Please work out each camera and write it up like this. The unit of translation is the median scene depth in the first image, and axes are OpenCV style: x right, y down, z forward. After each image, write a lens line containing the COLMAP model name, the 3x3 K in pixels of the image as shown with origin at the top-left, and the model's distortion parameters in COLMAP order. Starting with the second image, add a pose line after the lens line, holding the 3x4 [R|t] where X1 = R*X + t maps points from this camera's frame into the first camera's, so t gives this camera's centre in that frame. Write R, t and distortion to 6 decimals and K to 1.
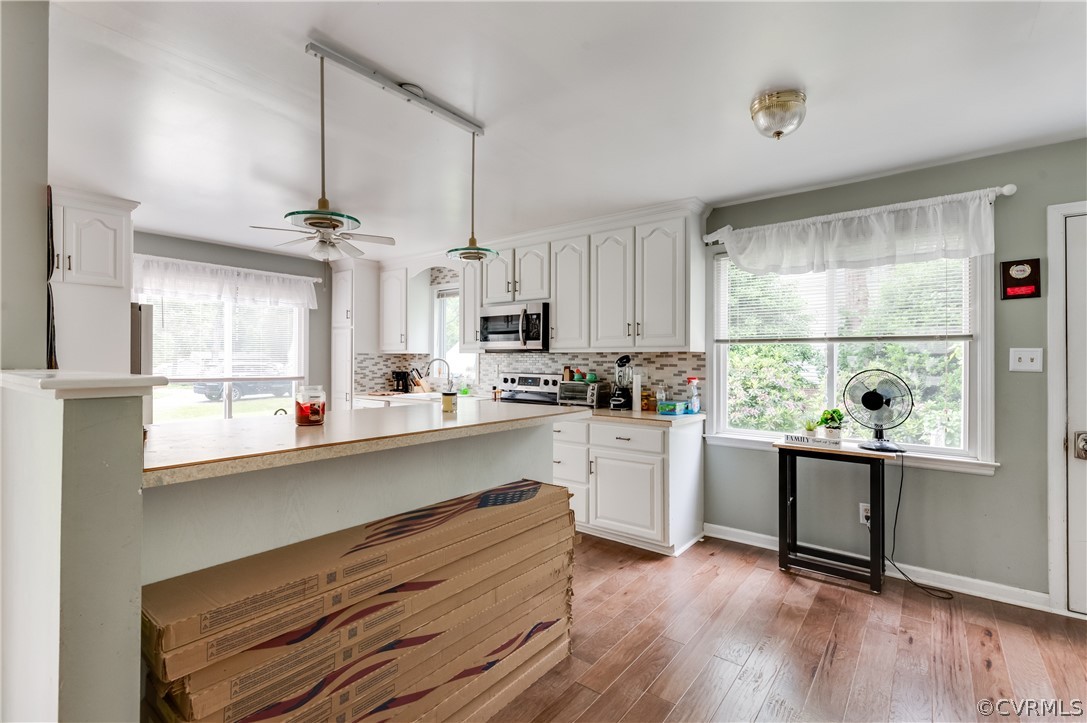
lens RADIAL K [[477.8, 0, 565.1], [0, 477.8, 357.9], [0, 0, 1]] dist [0.002937, -0.000836]
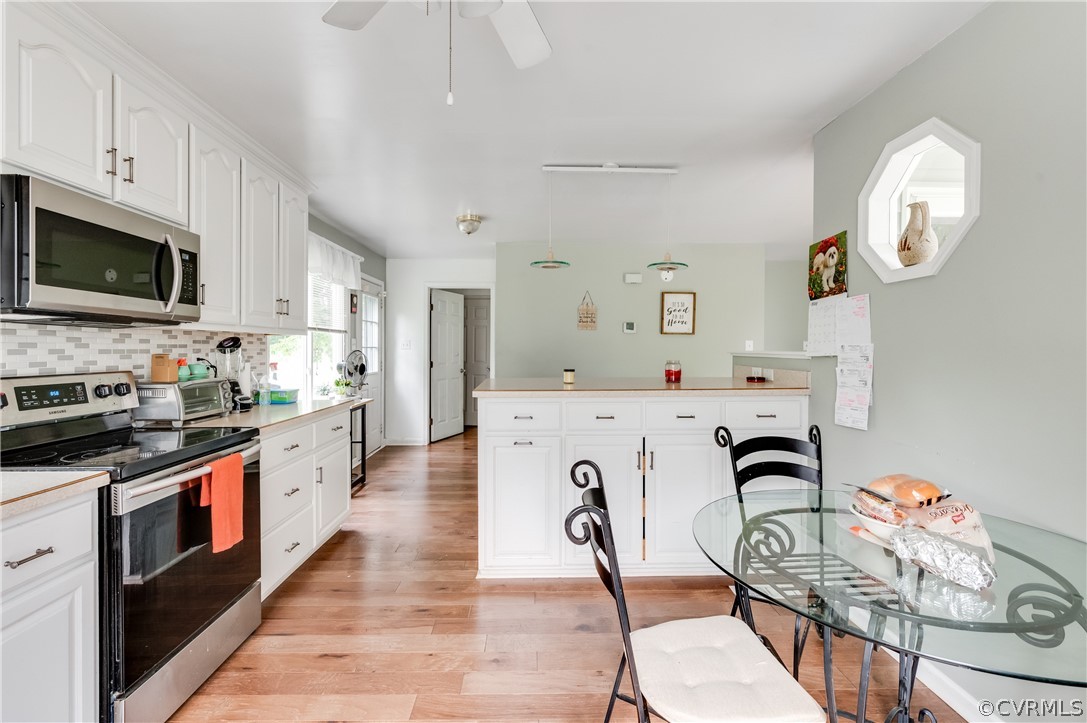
lens RADIAL K [[468.7, 0, 548.9], [0, 468.7, 350.3], [0, 0, 1]] dist [0.004010, -0.000600]
pose [[-0.627491, -0.009303, 0.778568, -0.725174], [-0.008237, 0.999952, 0.005310, 0.007127], [-0.778580, -0.003081, -0.627538, 1.056506]]
